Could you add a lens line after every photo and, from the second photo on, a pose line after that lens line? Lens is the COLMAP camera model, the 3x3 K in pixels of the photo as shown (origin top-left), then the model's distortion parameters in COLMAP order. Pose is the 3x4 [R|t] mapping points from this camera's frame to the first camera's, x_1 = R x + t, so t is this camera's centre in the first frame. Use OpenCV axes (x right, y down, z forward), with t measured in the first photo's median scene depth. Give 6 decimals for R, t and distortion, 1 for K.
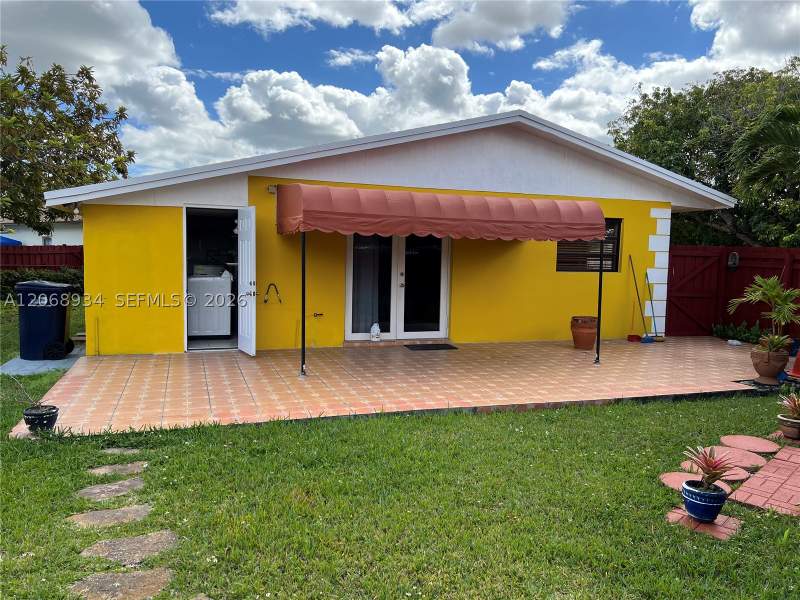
lens RADIAL K [[609.4, 0, 402.7], [0, 609.4, 301.9], [0, 0, 1]] dist [0.088555, -0.111001]
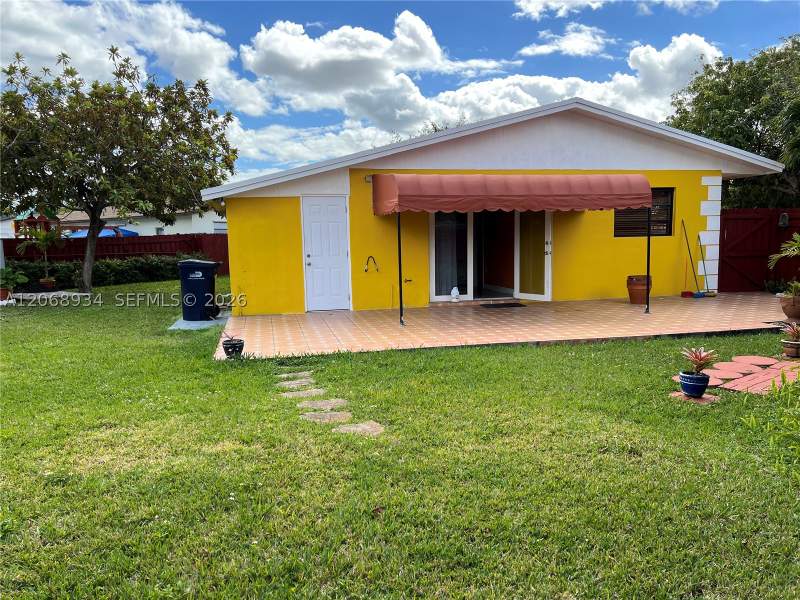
lens RADIAL K [[609.4, 0, 402.7], [0, 609.4, 301.9], [0, 0, 1]] dist [0.088555, -0.111001]
pose [[0.992712, -0.026536, -0.117550, -0.007223], [0.030472, 0.999029, 0.031811, 0.023812], [0.116592, -0.035161, 0.992557, -0.197249]]
